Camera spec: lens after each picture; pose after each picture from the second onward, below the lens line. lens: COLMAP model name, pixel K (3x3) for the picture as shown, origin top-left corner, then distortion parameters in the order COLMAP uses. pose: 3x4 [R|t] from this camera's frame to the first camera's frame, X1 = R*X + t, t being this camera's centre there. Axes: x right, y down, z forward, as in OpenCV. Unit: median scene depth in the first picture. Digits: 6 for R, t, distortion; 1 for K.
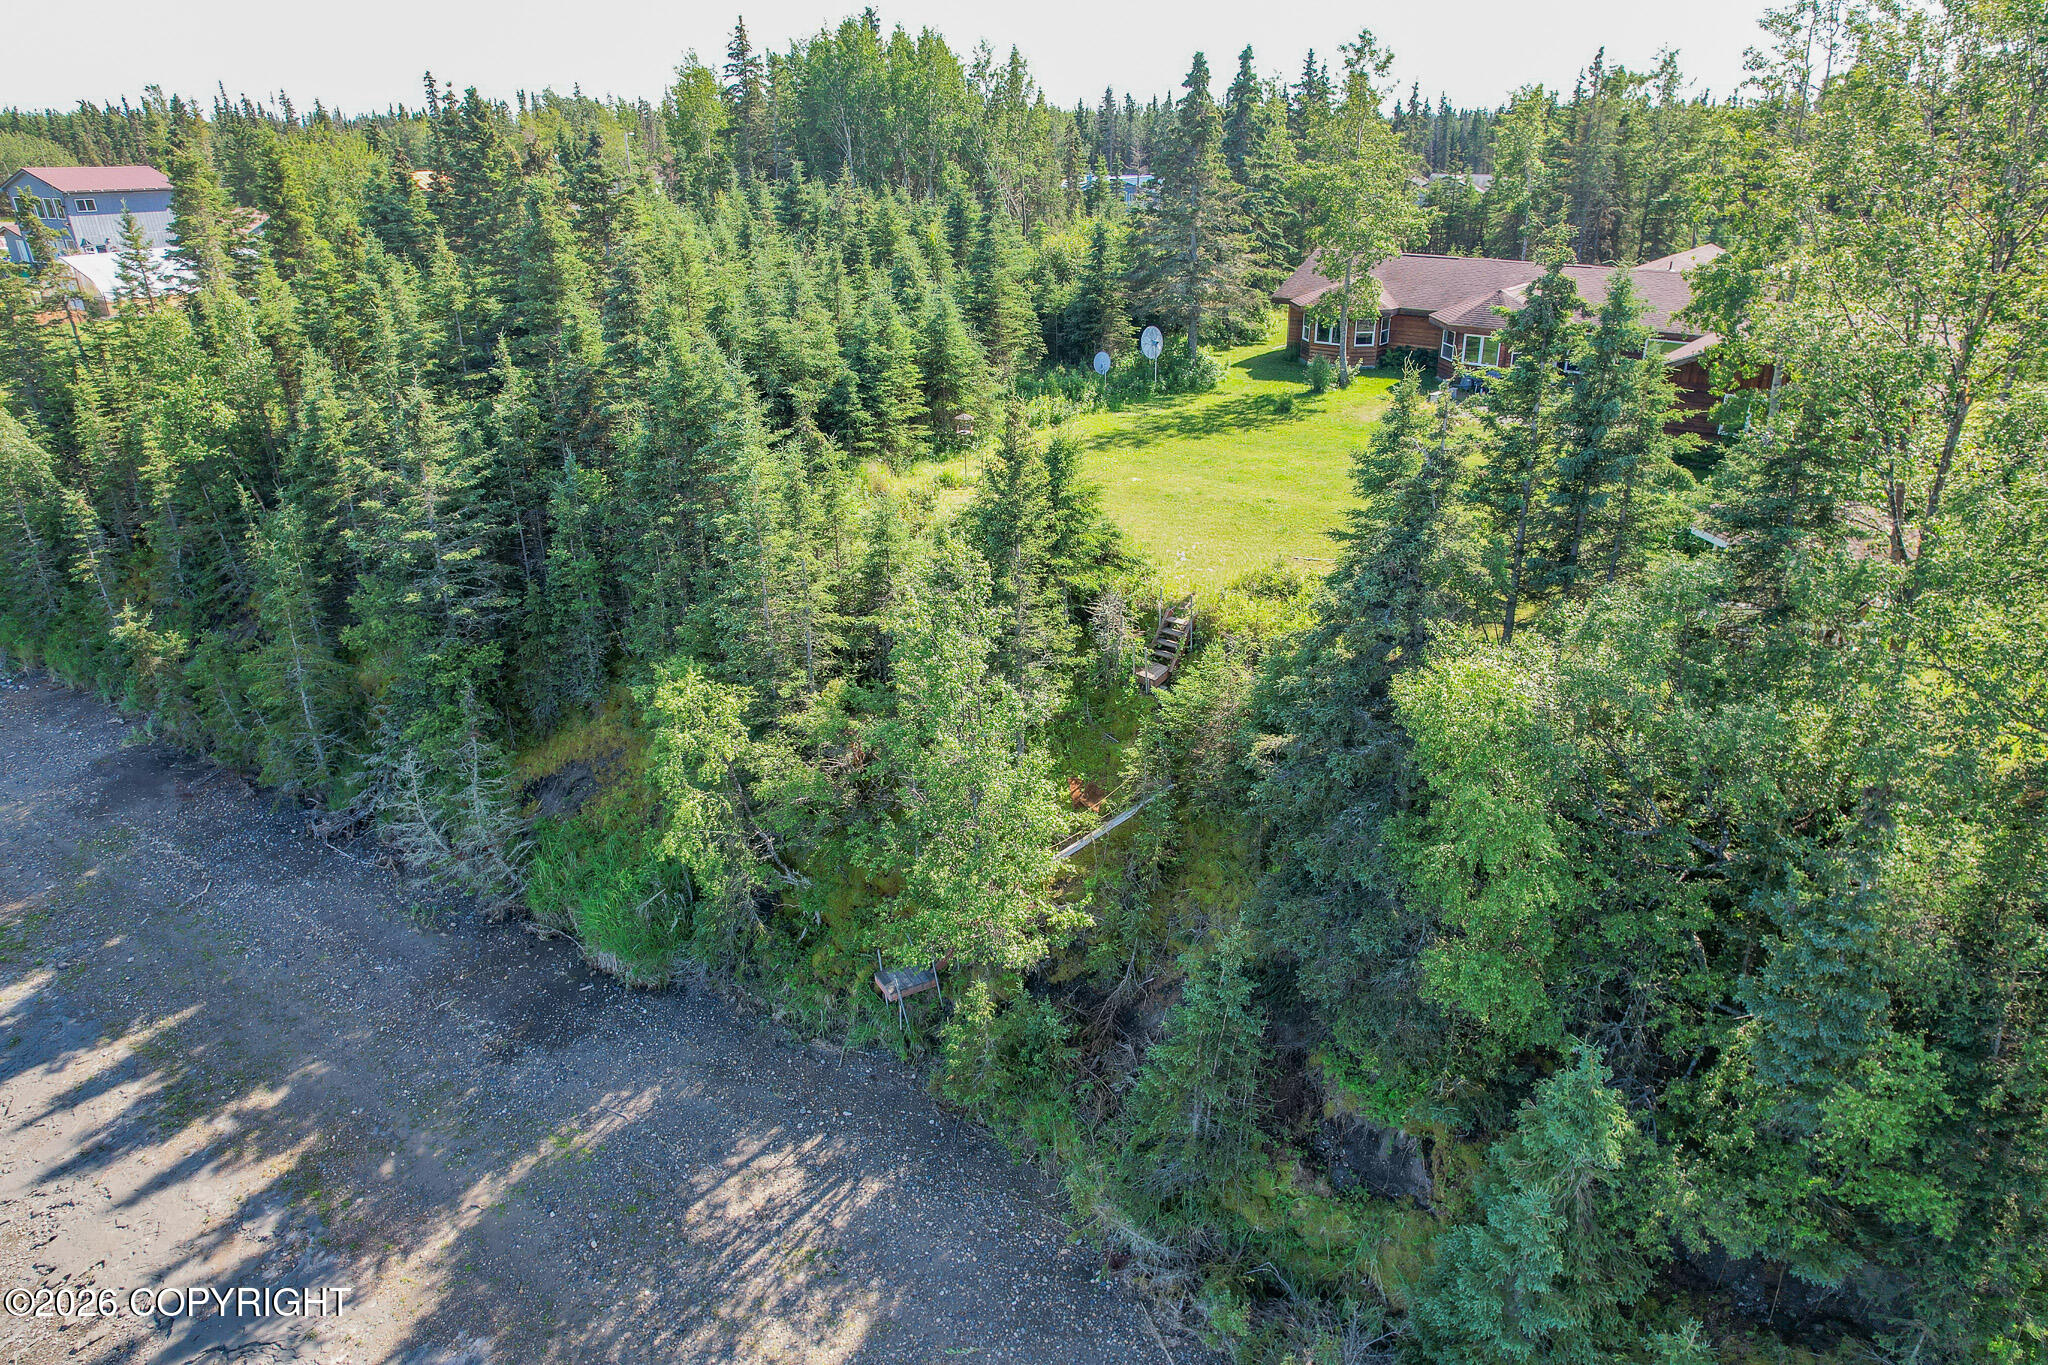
lens RADIAL K [[1318.6, 0, 1019.4], [0, 1318.6, 686.9], [0, 0, 1]] dist [-0.063276, 0.045544]
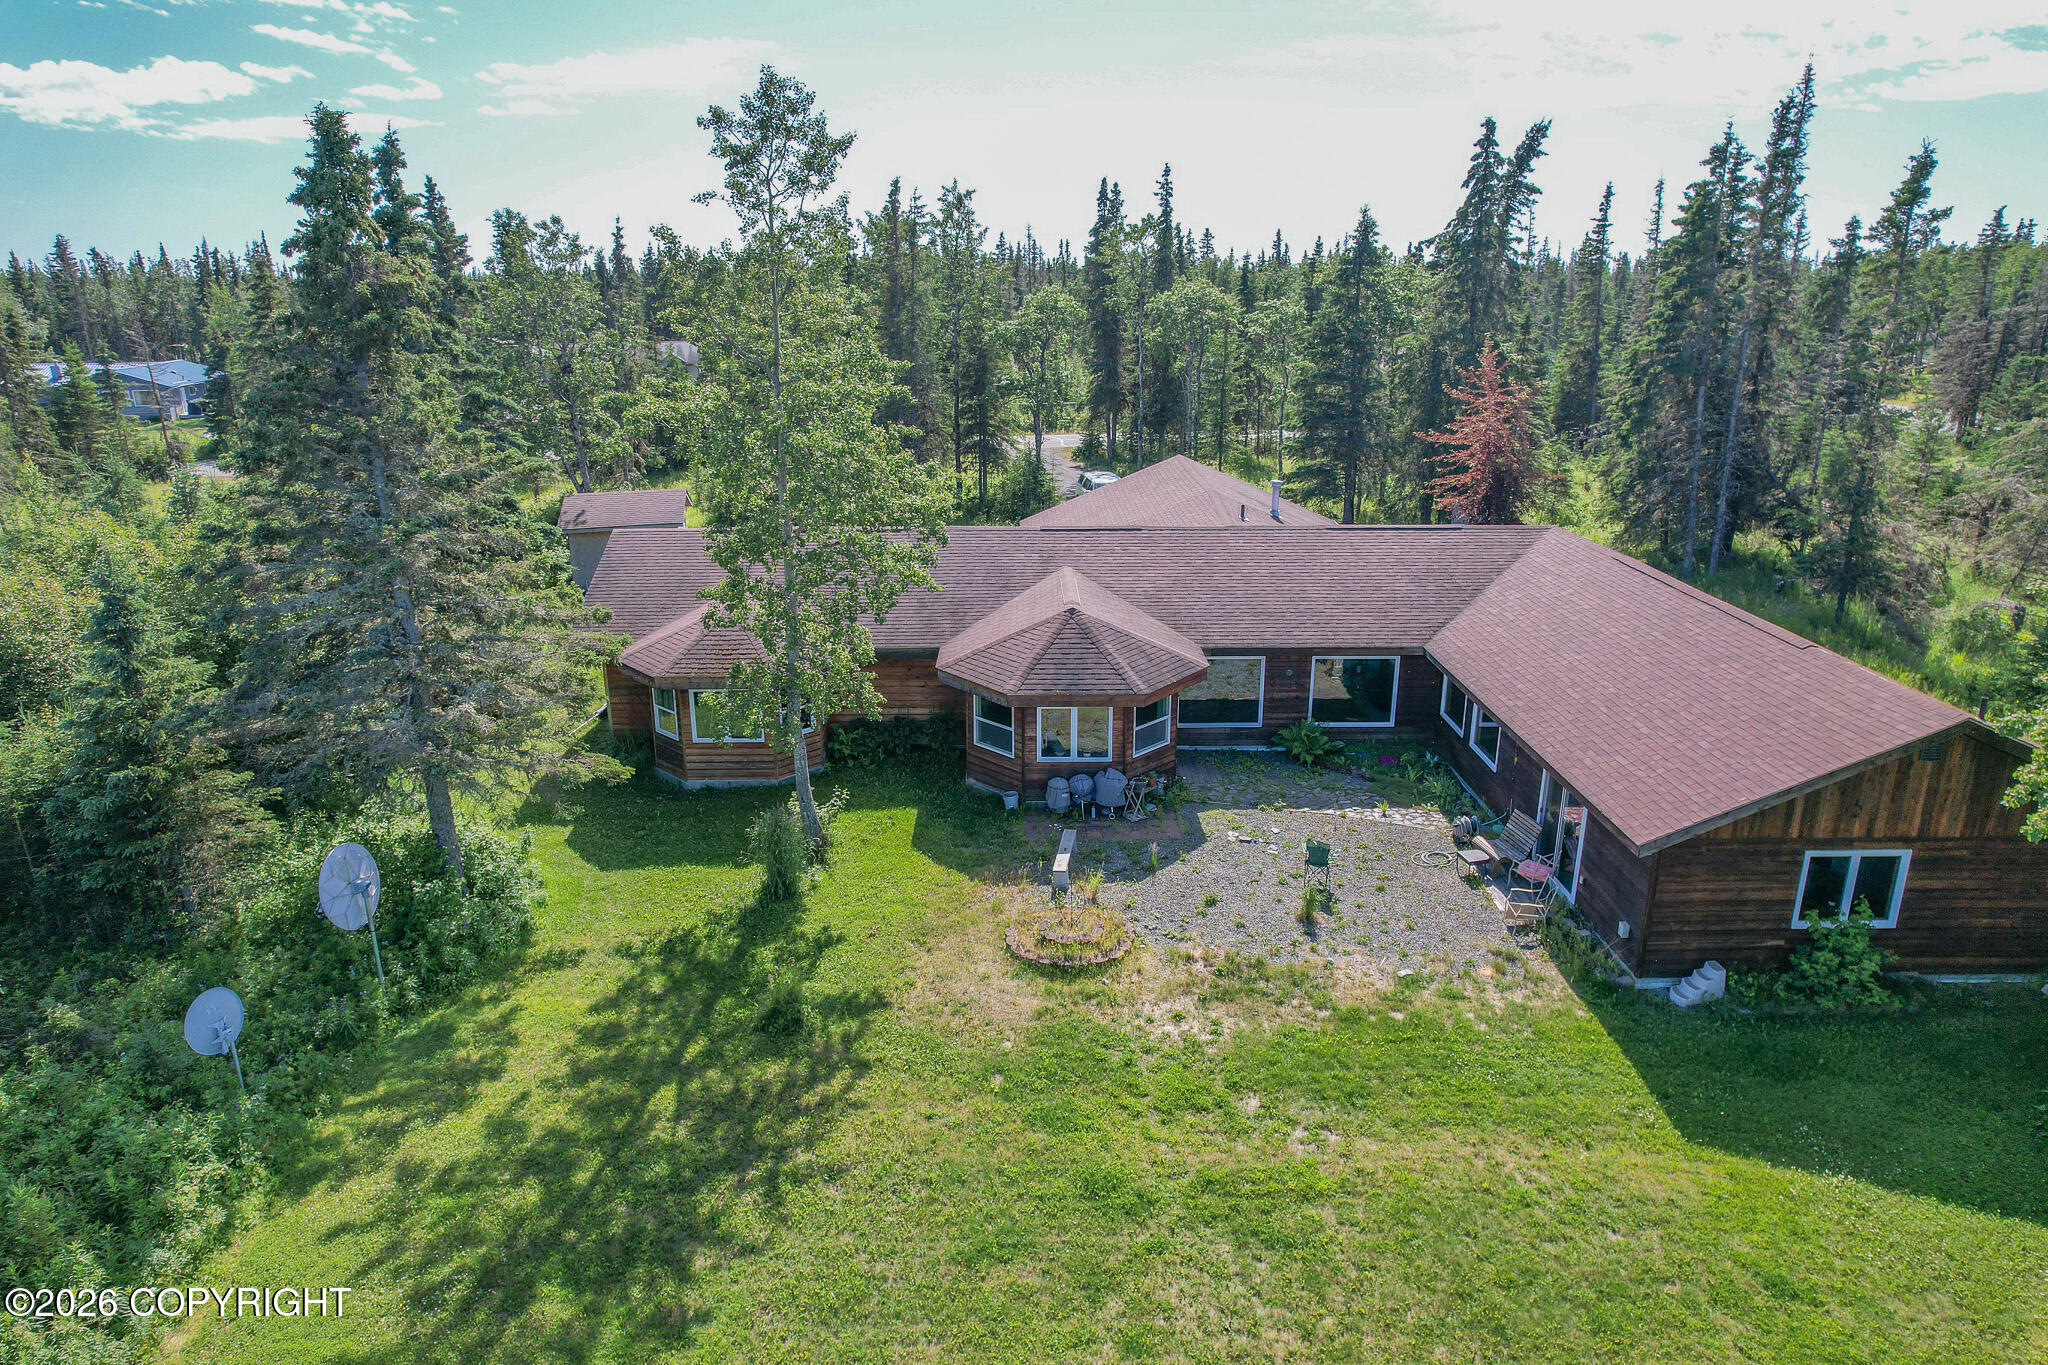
lens RADIAL K [[1318.6, 0, 1021.0], [0, 1318.6, 691.6], [0, 0, 1]] dist [-0.063276, 0.045544]
pose [[0.780191, -0.179740, 0.599162, 0.039207], [0.241876, 0.970011, -0.023967, -0.249893], [-0.576886, 0.163622, 0.800269, 0.568520]]
